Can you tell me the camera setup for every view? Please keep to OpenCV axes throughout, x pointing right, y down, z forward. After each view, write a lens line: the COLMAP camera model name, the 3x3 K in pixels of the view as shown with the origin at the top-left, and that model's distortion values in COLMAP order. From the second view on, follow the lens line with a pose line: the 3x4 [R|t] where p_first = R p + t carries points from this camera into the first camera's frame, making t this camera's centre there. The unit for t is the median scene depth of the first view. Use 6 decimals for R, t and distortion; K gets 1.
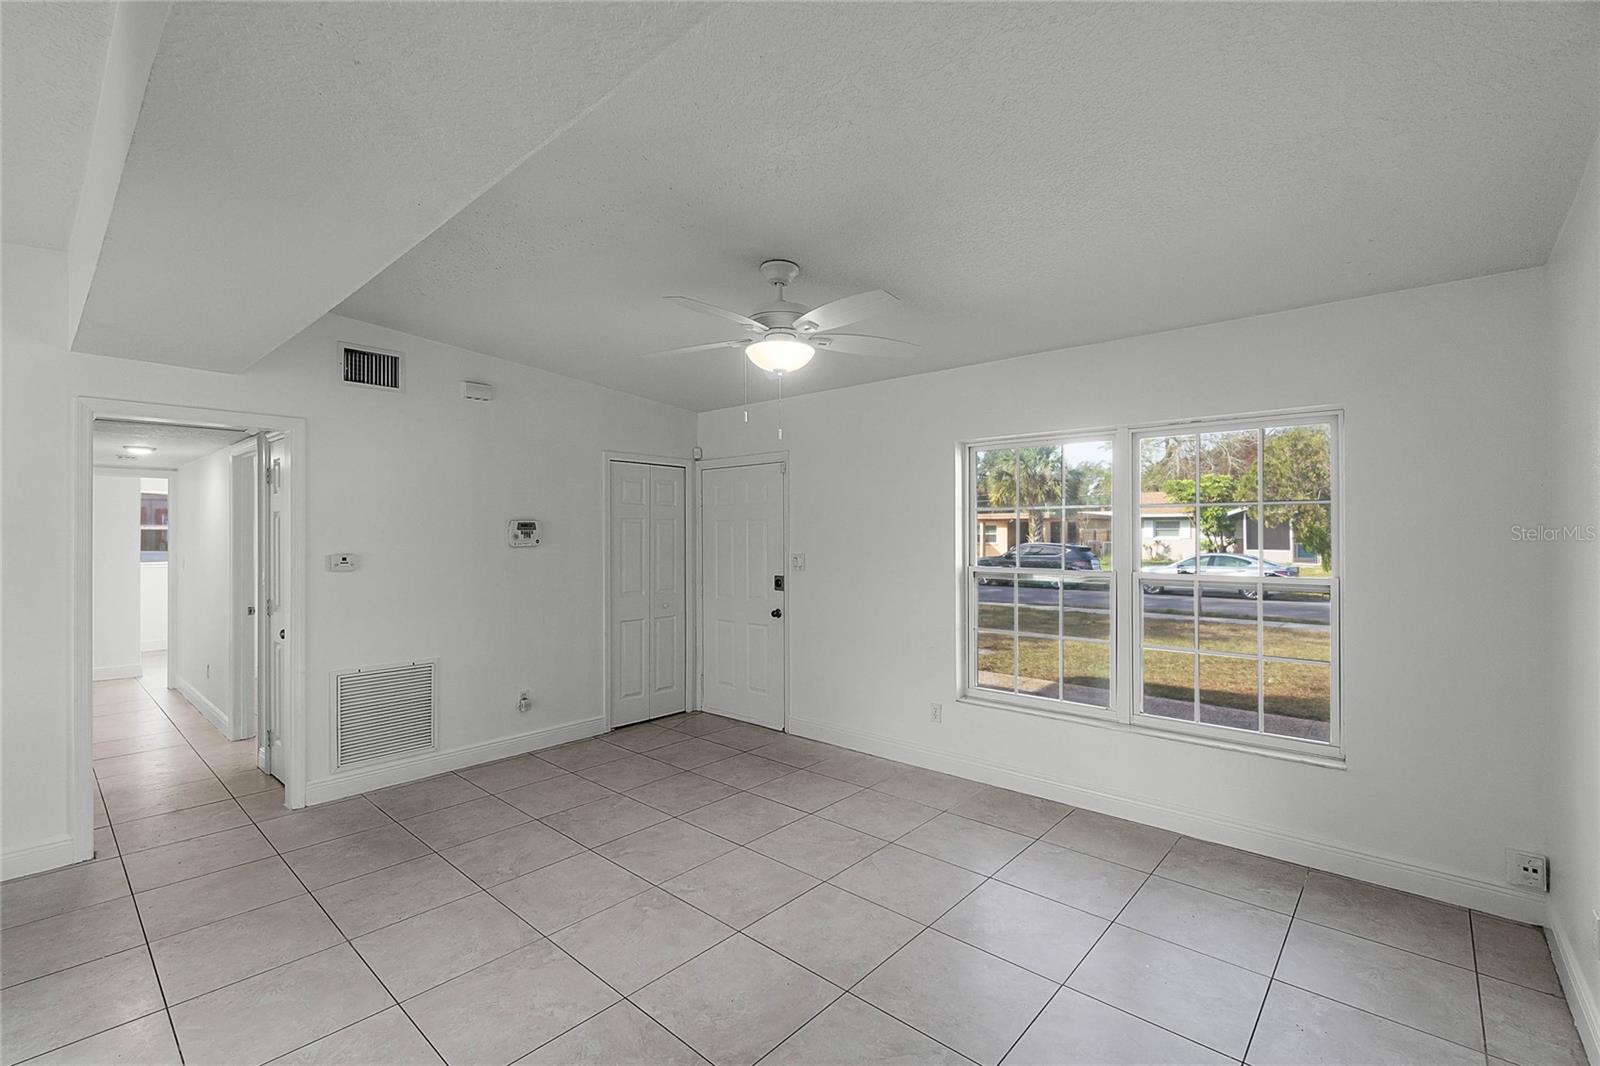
lens RADIAL K [[693.1, 0, 800.2], [0, 693.1, 534.8], [0, 0, 1]] dist [-0.002097, -0.000135]
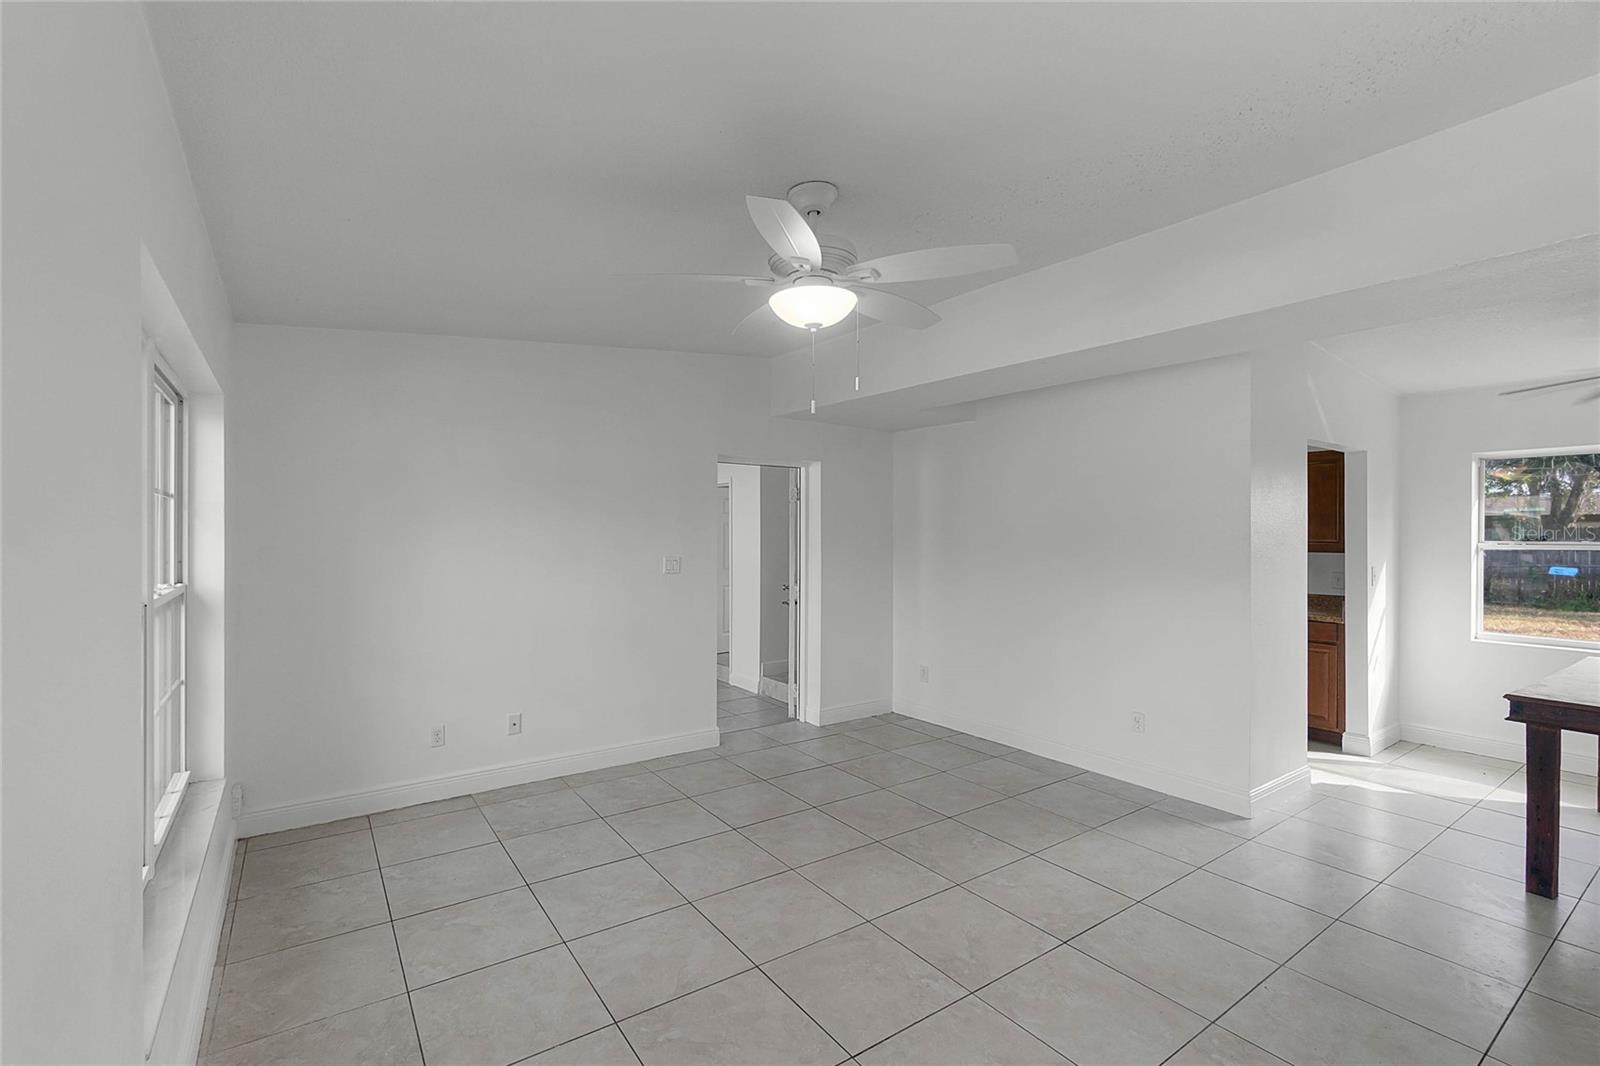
lens RADIAL K [[693.1, 0, 797.4], [0, 693.1, 534.7], [0, 0, 1]] dist [-0.002097, -0.000135]
pose [[-0.974311, -0.004781, 0.225158, -0.204332], [-0.005472, 0.999982, -0.002445, 0.004751], [-0.225142, -0.003614, -0.974319, 1.924763]]
